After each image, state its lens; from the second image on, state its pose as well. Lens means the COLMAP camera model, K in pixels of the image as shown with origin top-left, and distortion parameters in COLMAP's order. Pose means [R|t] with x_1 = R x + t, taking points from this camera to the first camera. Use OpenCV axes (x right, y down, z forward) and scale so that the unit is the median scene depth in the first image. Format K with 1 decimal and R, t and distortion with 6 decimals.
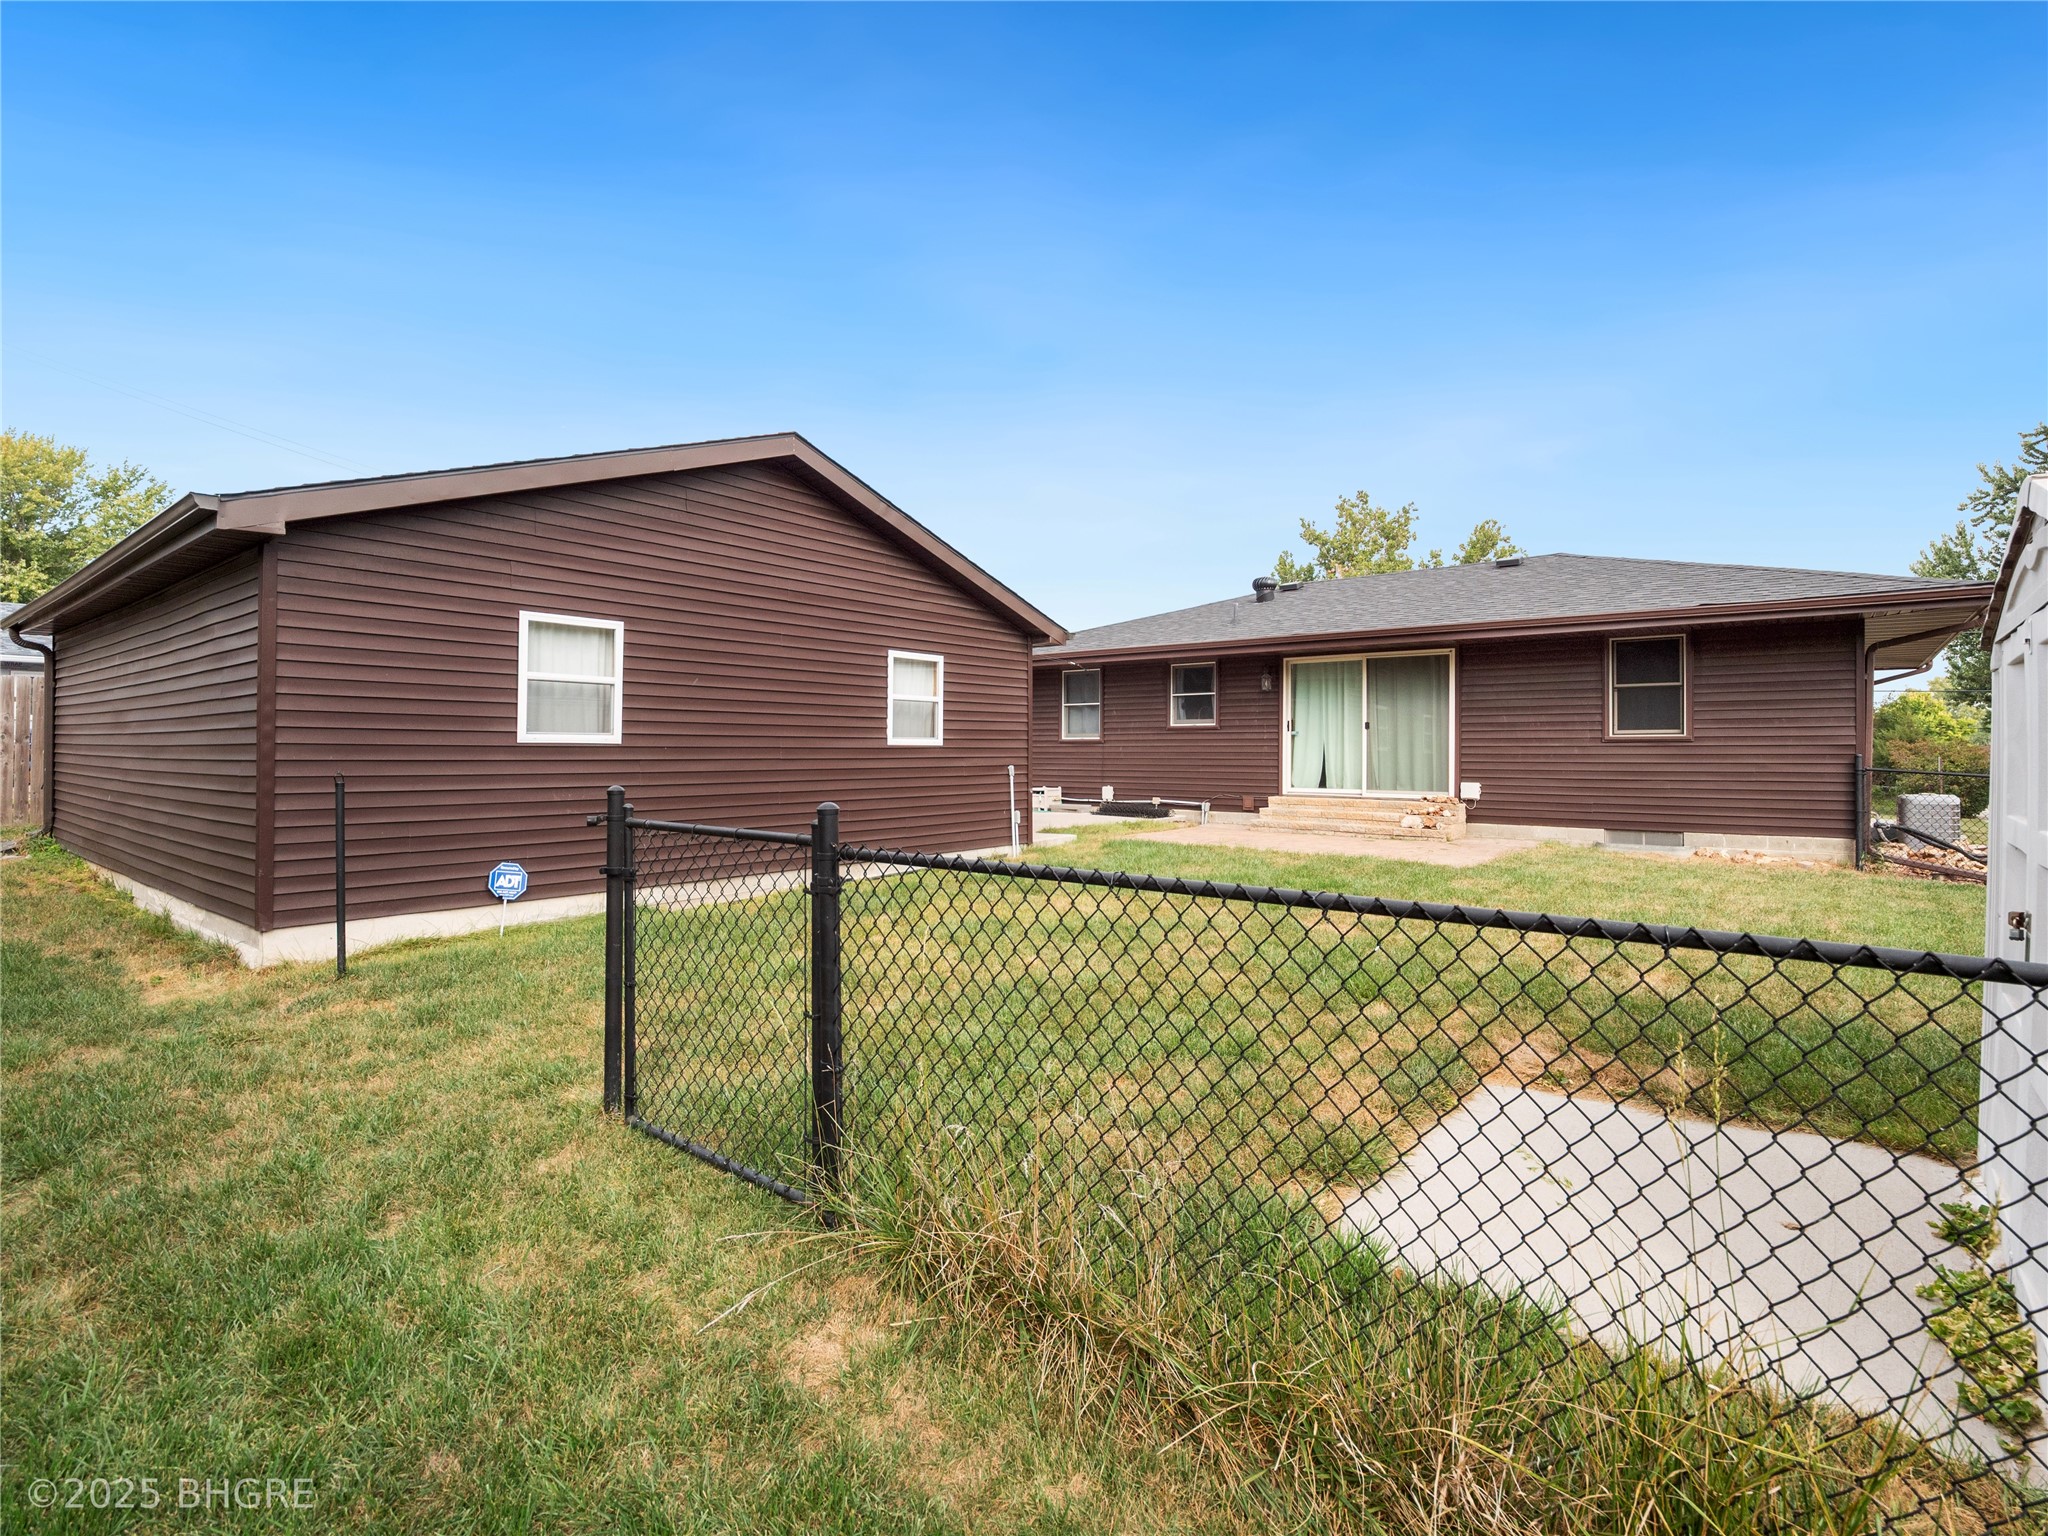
lens RADIAL K [[1010.8, 0, 1024.8], [0, 1010.8, 749.7], [0, 0, 1]] dist [-0.005650, -0.000646]
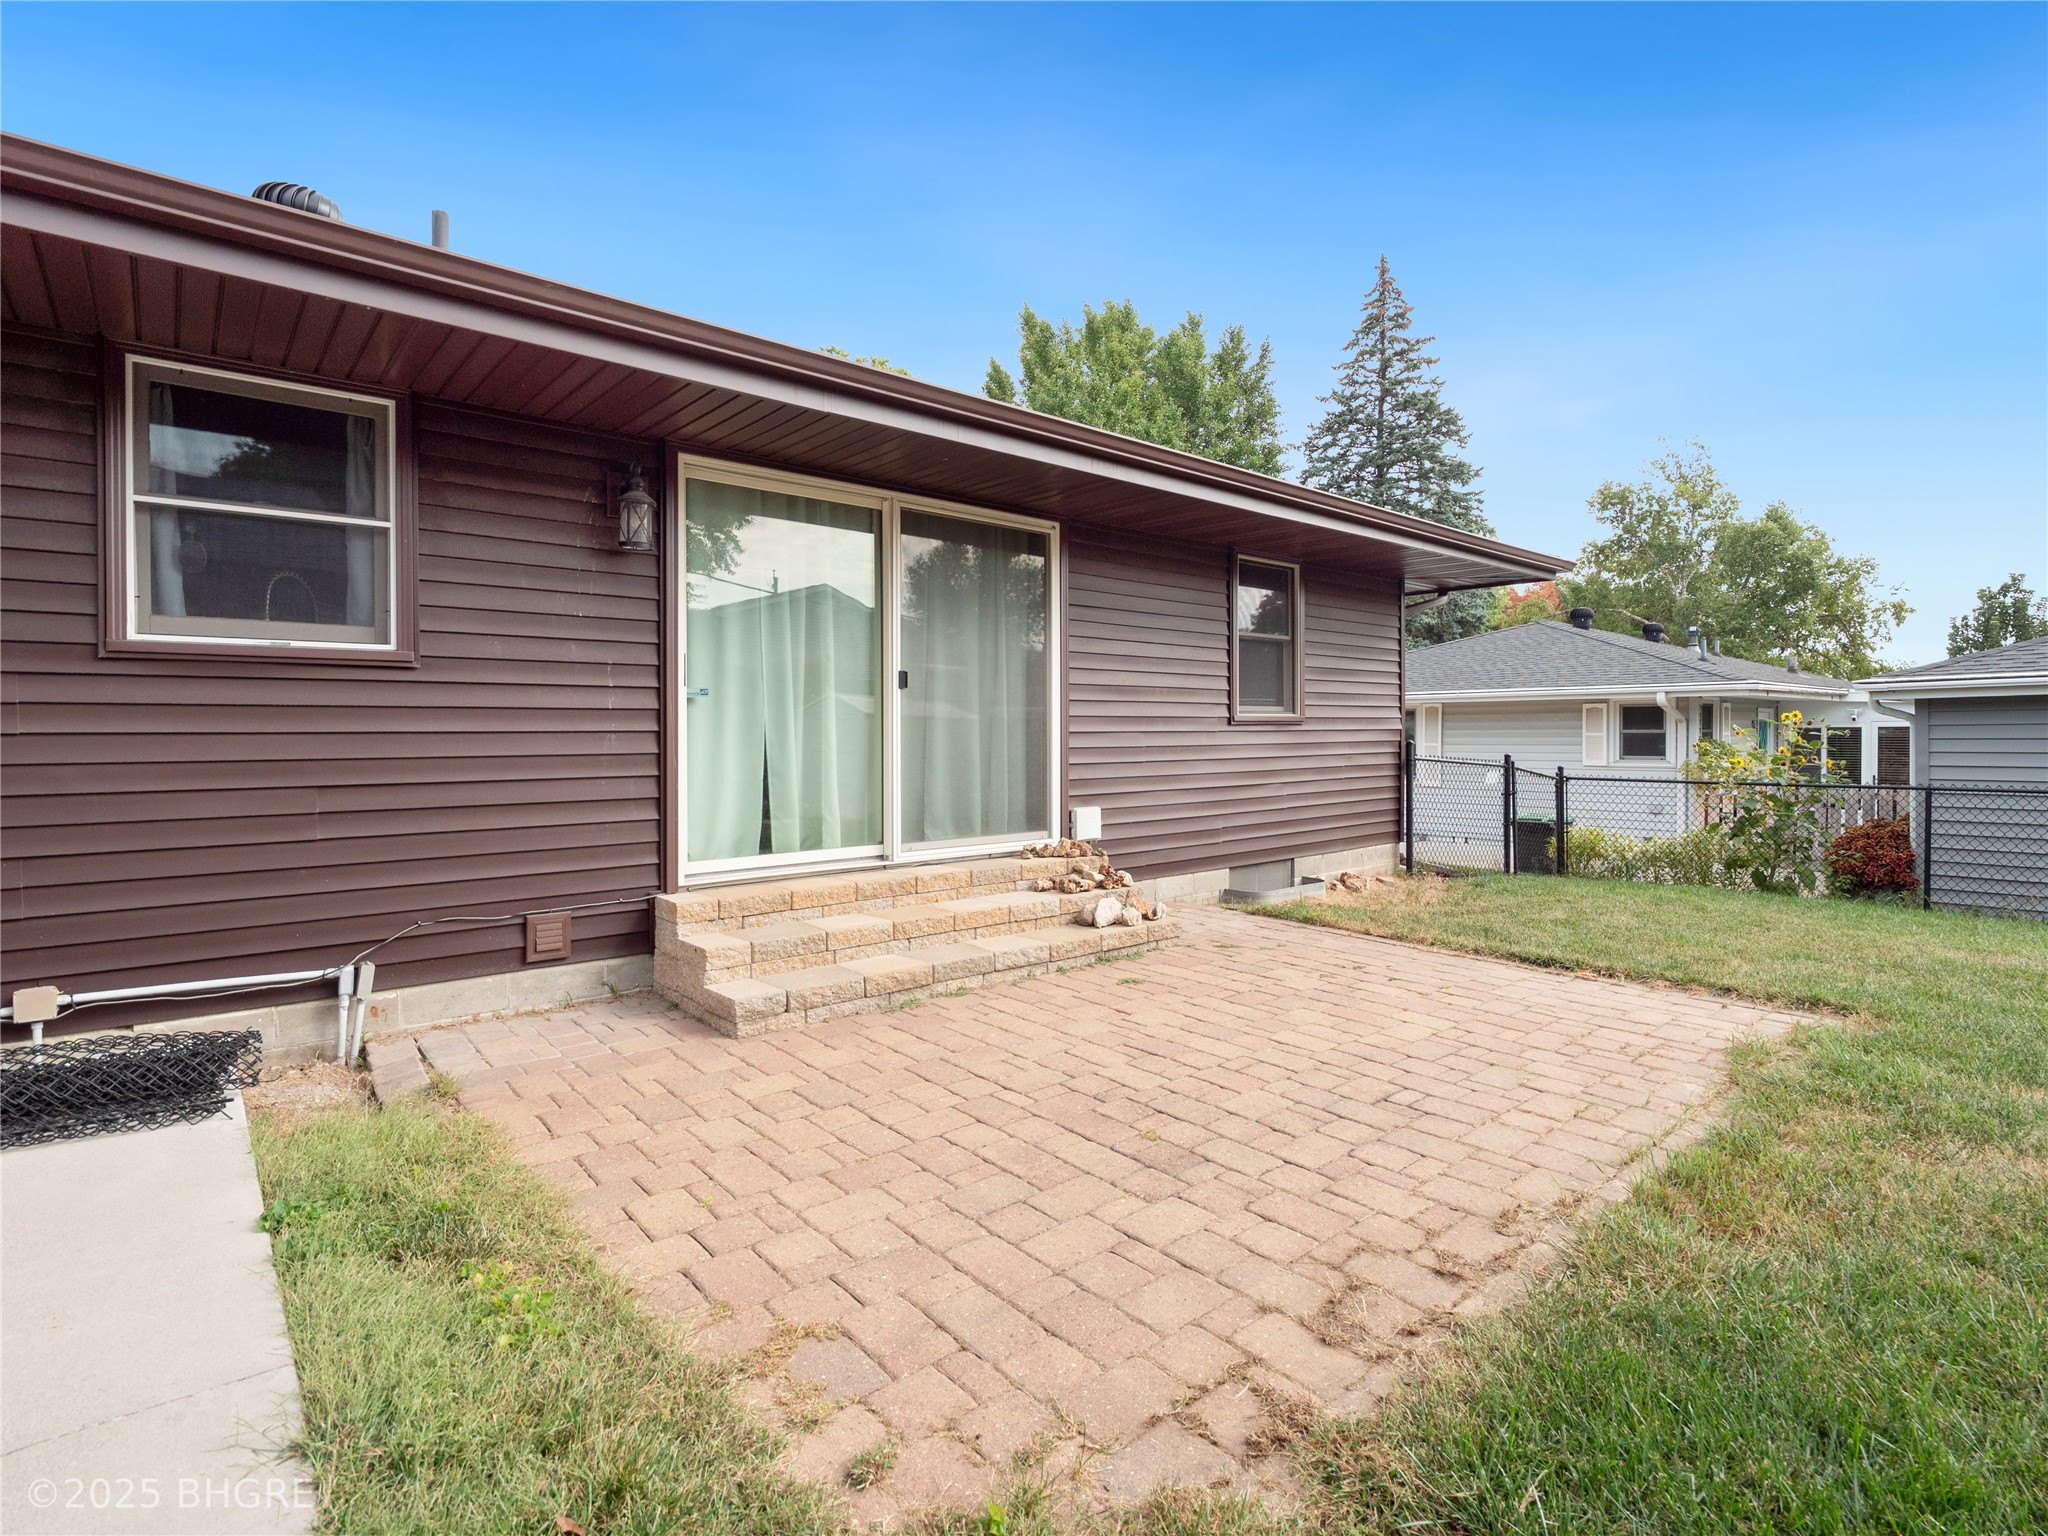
lens RADIAL K [[1010.8, 0, 1024.8], [0, 1010.8, 749.7], [0, 0, 1]] dist [-0.005650, -0.000646]
pose [[0.174186, -0.019565, 0.984518, -0.033065], [0.003314, 0.999809, 0.019283, -0.003656], [-0.984707, -0.000096, 0.174218, 0.804986]]
